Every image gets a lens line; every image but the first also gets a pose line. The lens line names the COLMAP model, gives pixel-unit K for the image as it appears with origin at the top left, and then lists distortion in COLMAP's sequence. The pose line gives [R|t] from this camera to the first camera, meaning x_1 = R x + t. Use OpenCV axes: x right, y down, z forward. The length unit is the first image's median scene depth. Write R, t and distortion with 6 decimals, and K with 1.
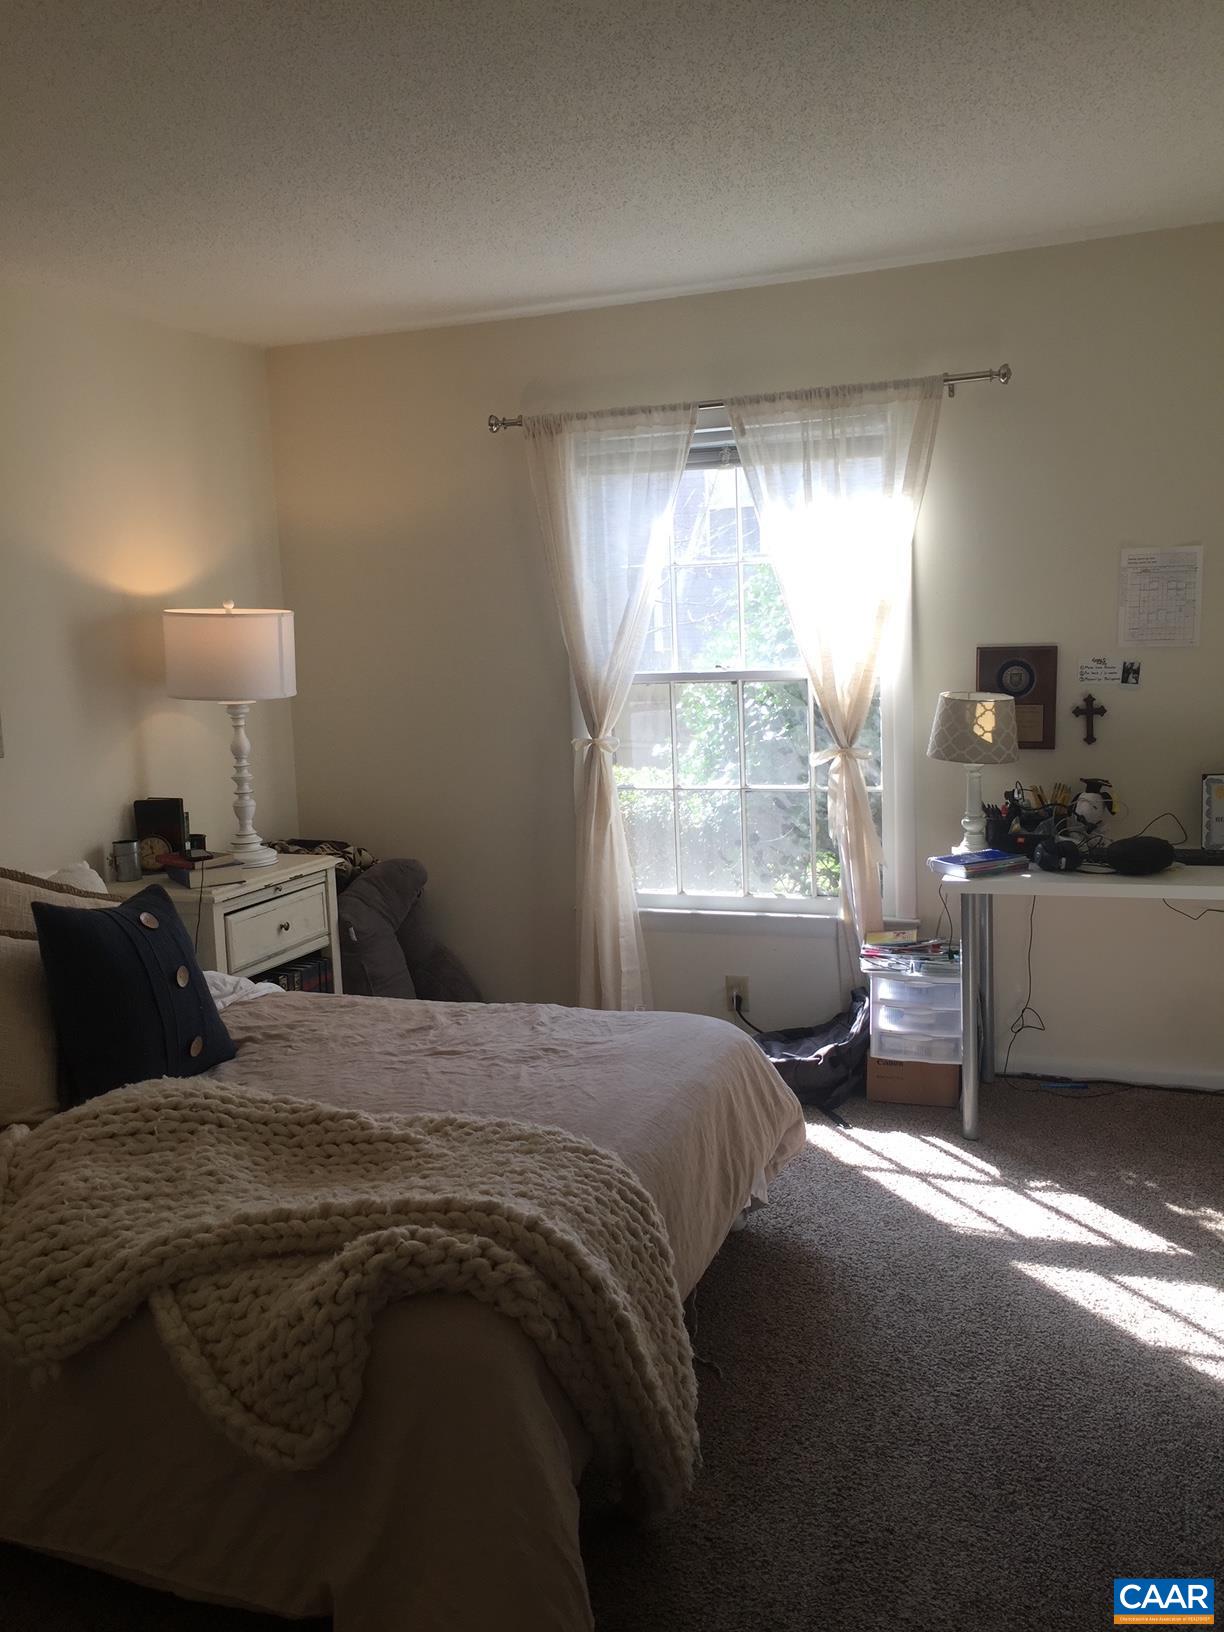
lens RADIAL K [[1379.4, 0, 599.0], [0, 1379.4, 816.3], [0, 0, 1]] dist [0.082188, -0.103579]
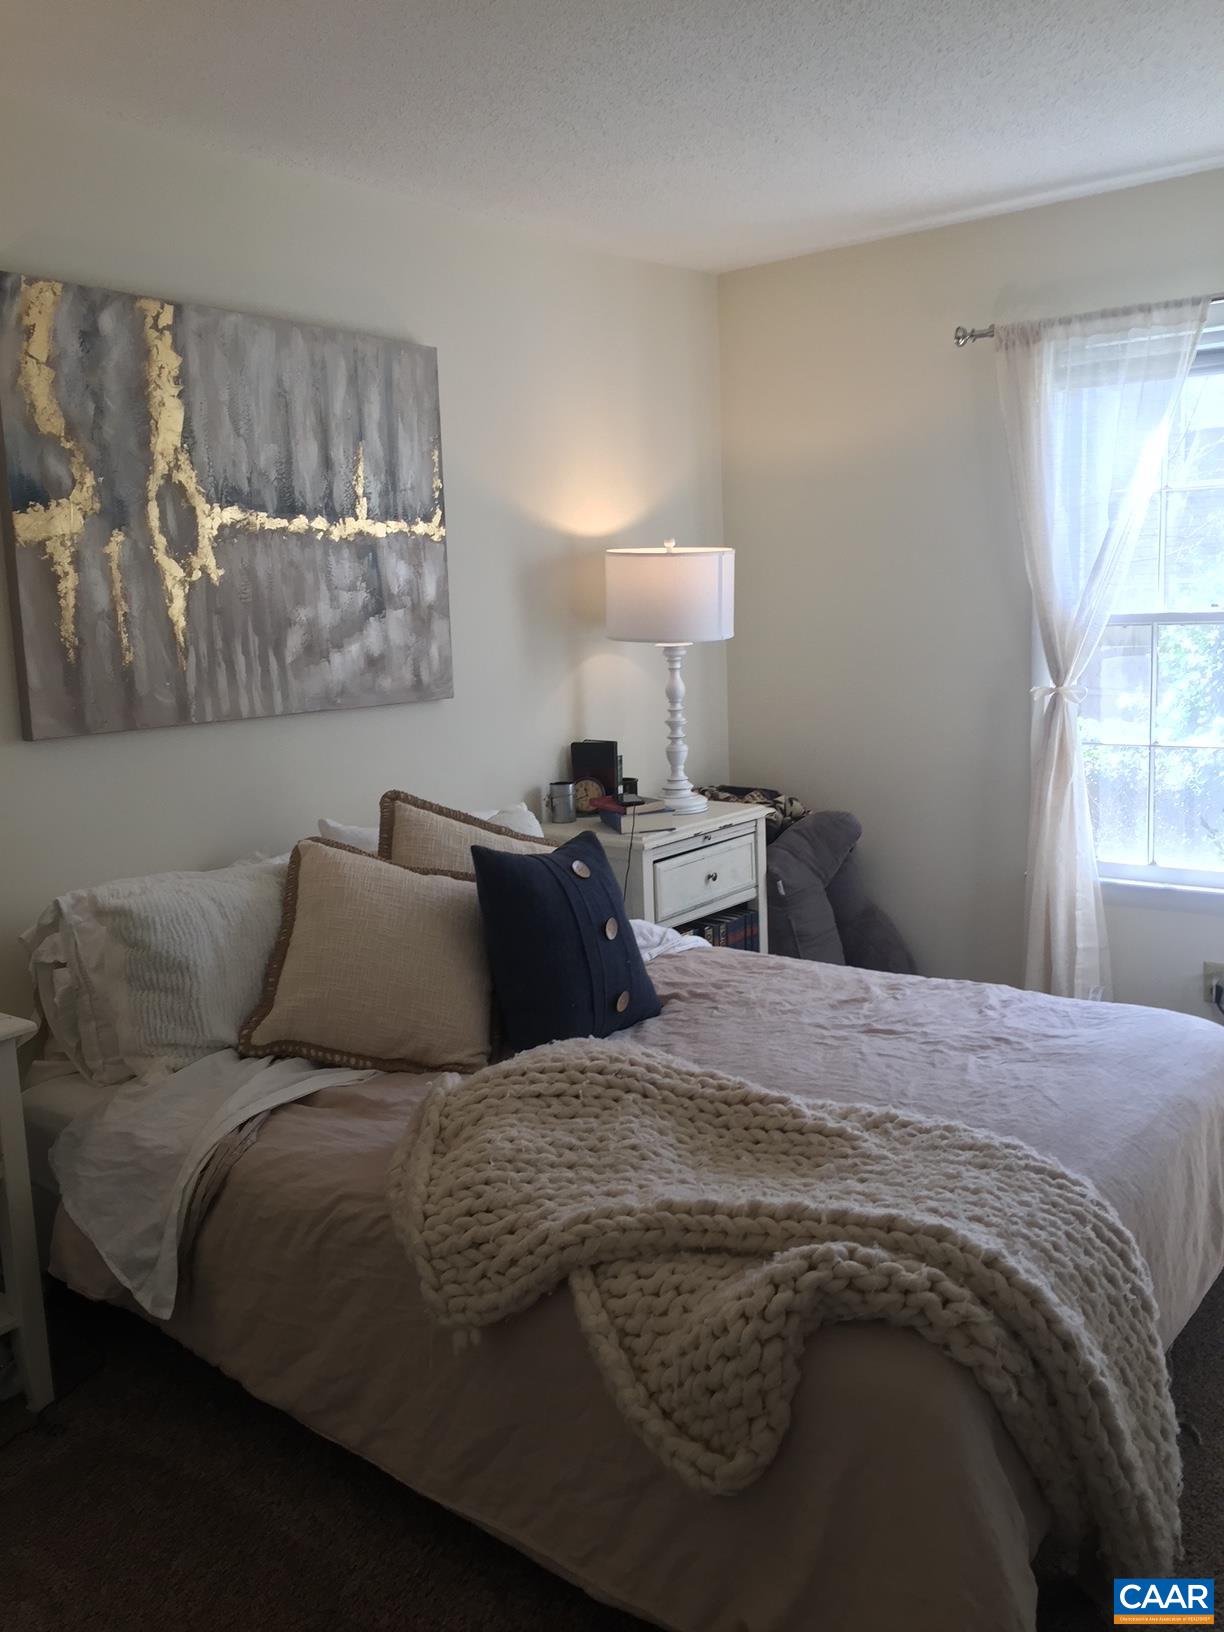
lens RADIAL K [[1379.4, 0, 599.0], [0, 1379.4, 816.3], [0, 0, 1]] dist [0.082188, -0.103579]
pose [[0.953743, 0.047143, -0.296903, -0.031659], [-0.034461, 0.998262, 0.047807, -0.011276], [0.298641, -0.035364, 0.953710, 0.099780]]
